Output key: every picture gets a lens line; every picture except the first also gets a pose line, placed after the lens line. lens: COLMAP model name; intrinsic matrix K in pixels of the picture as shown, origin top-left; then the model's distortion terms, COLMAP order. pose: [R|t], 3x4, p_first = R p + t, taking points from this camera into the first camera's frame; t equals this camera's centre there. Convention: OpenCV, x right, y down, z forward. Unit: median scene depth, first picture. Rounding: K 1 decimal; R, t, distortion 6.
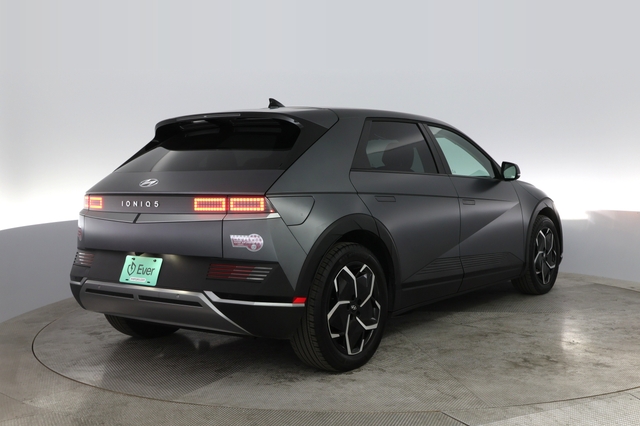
lens RADIAL K [[528.7, 0, 320.0], [0, 528.7, 213.0], [0, 0, 1]] dist [-0.013145, -0.001325]
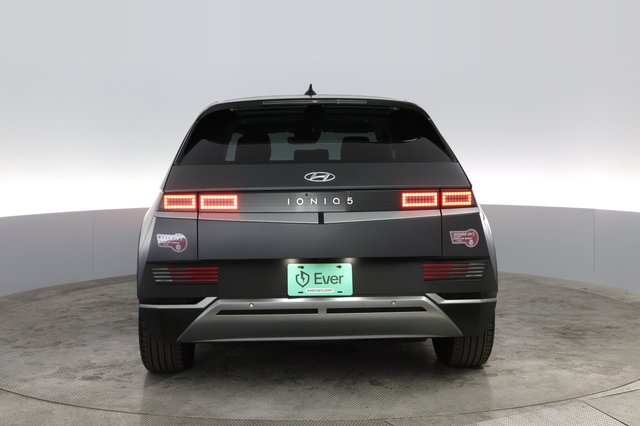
lens RADIAL K [[544.9, 0, 320.0], [0, 544.9, 198.4], [0, 0, 1]] dist [0.009318, 0.010392]
pose [[0.900877, -0.023774, 0.433423, -0.719101], [0.031971, 0.999421, -0.011631, -0.011771], [-0.432895, 0.024335, 0.901116, 0.203909]]
